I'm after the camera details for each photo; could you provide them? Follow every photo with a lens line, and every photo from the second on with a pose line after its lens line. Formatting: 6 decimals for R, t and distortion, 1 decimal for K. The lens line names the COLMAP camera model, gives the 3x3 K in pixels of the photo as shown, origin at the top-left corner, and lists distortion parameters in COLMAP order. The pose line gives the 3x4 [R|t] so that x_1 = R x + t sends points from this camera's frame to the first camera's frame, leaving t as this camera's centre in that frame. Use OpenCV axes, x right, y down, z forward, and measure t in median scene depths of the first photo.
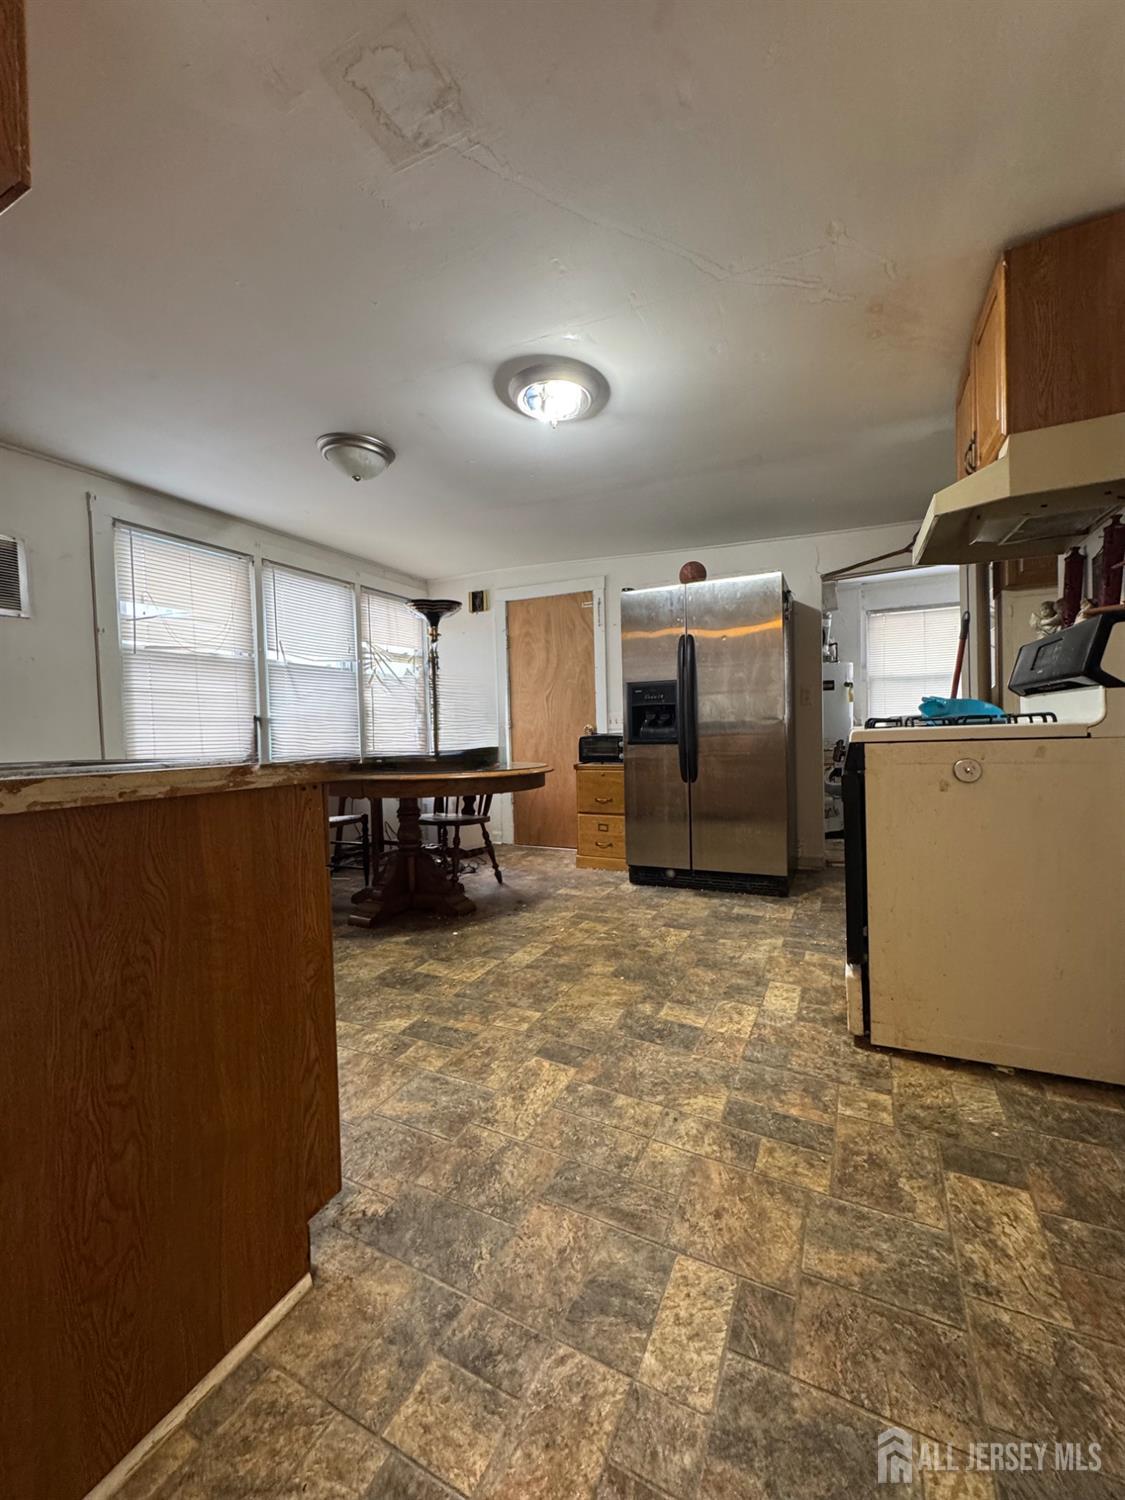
lens RADIAL K [[601.5, 0, 565.0], [0, 601.5, 746.4], [0, 0, 1]] dist [-0.003834, 0.000276]
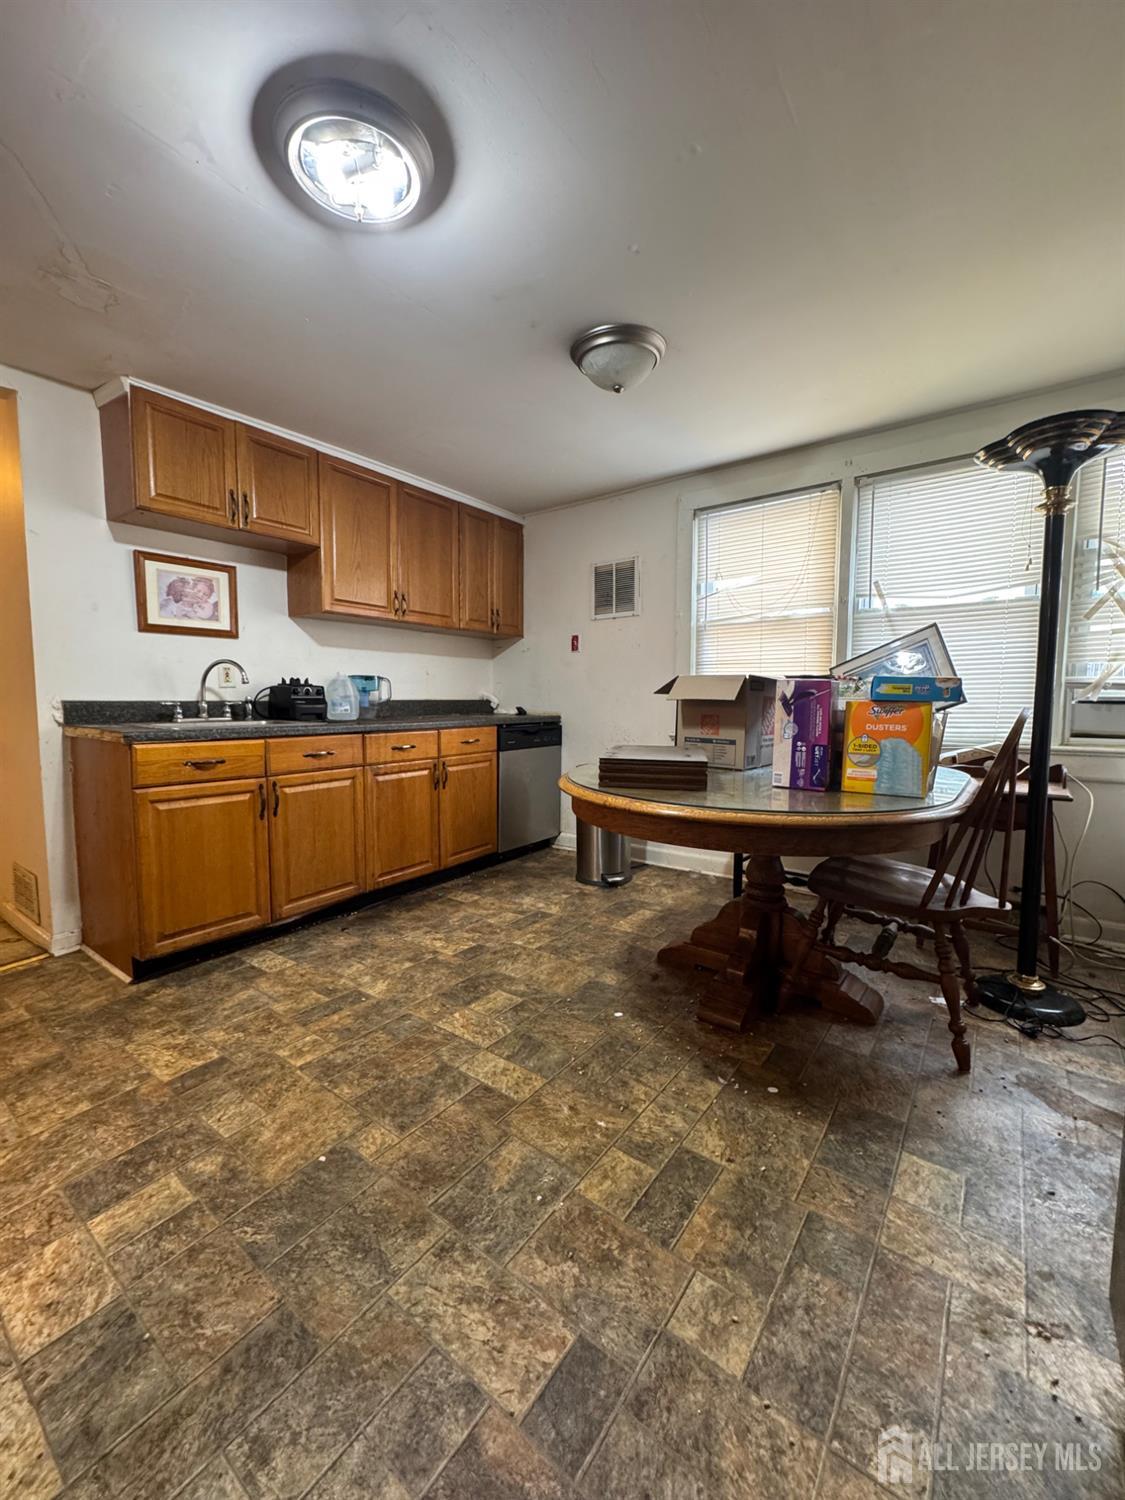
lens RADIAL K [[601.5, 0, 570.0], [0, 601.5, 746.3], [0, 0, 1]] dist [-0.003834, 0.000276]
pose [[-0.179208, 0.104824, -0.978211, 0.543938], [-0.023176, 0.993582, 0.110717, -0.076289], [0.983538, 0.042512, -0.175628, 1.242488]]
